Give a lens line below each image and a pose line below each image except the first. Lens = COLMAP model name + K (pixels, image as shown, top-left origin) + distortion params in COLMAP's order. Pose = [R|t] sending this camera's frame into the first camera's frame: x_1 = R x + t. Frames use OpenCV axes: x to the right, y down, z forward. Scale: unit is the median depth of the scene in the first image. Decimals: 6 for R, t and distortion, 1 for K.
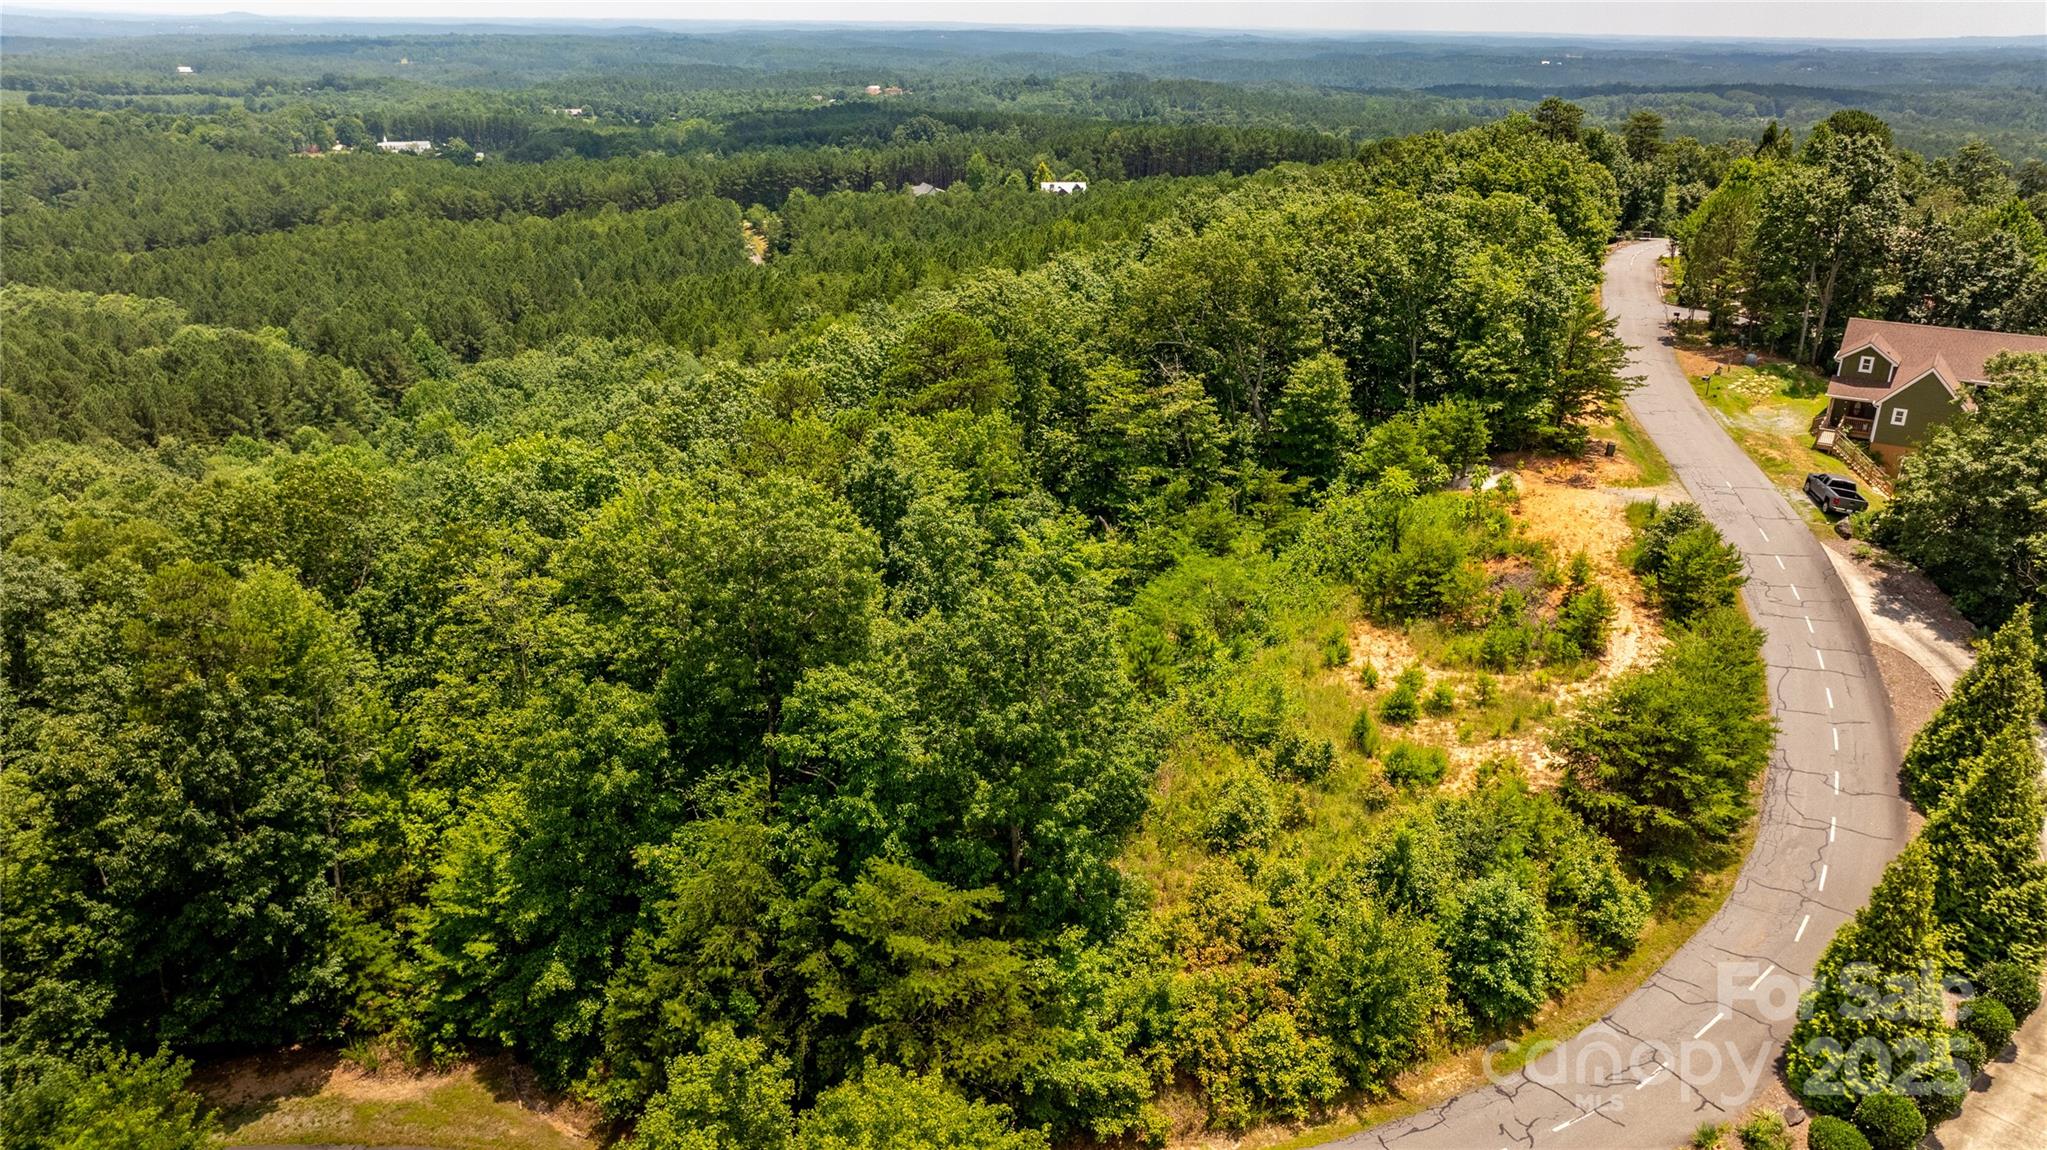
lens RADIAL K [[1454.1, 0, 1027.7], [0, 1454.1, 574.8], [0, 0, 1]] dist [-0.031472, 0.038849]
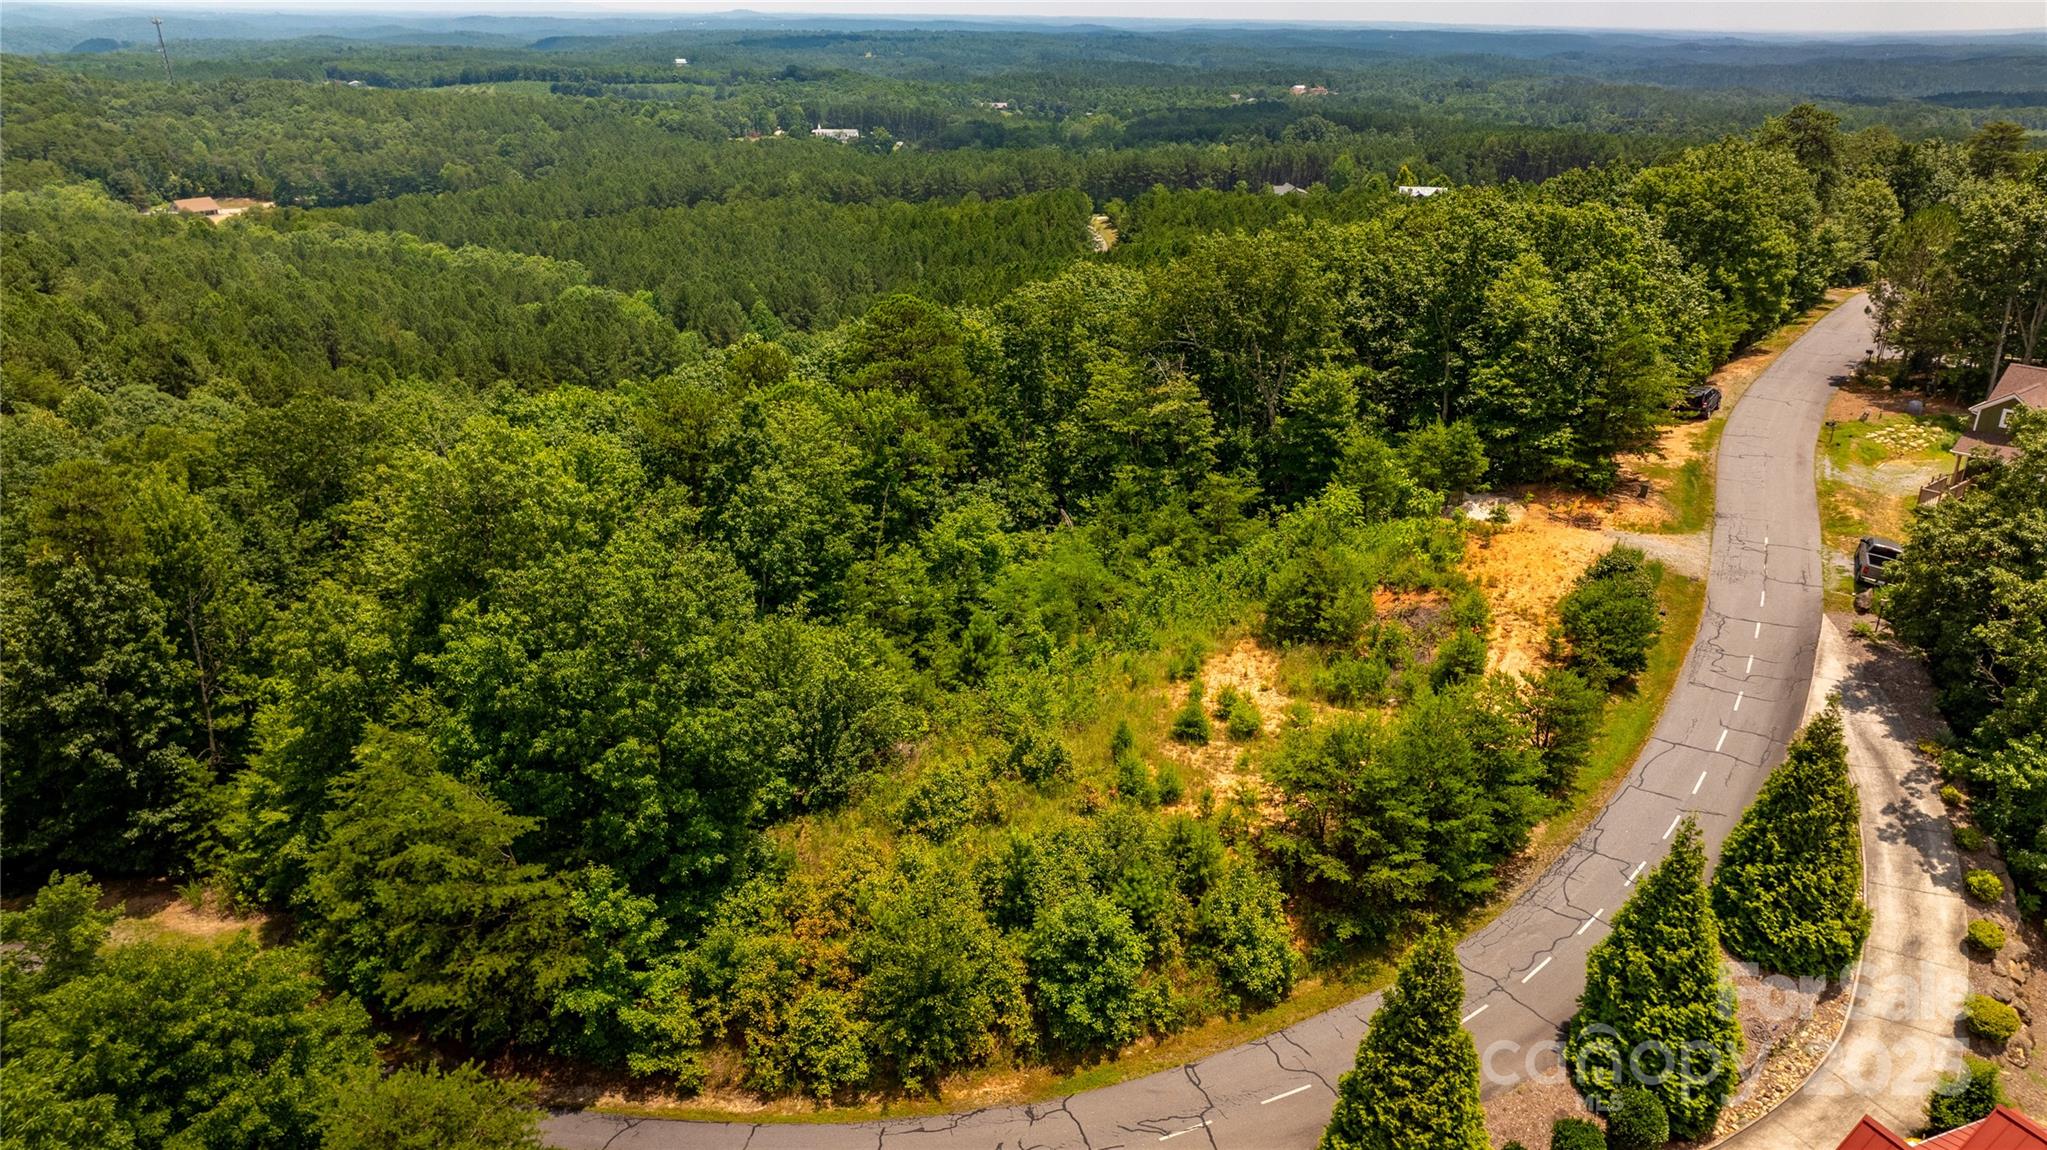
lens RADIAL K [[1454.1, 0, 1029.7], [0, 1454.1, 576.6], [0, 0, 1]] dist [-0.031472, 0.038849]
pose [[0.956813, 0.105342, -0.270947, 0.289759], [-0.104856, 0.994354, 0.016309, -0.008037], [0.271135, 0.012806, 0.962456, 0.032408]]
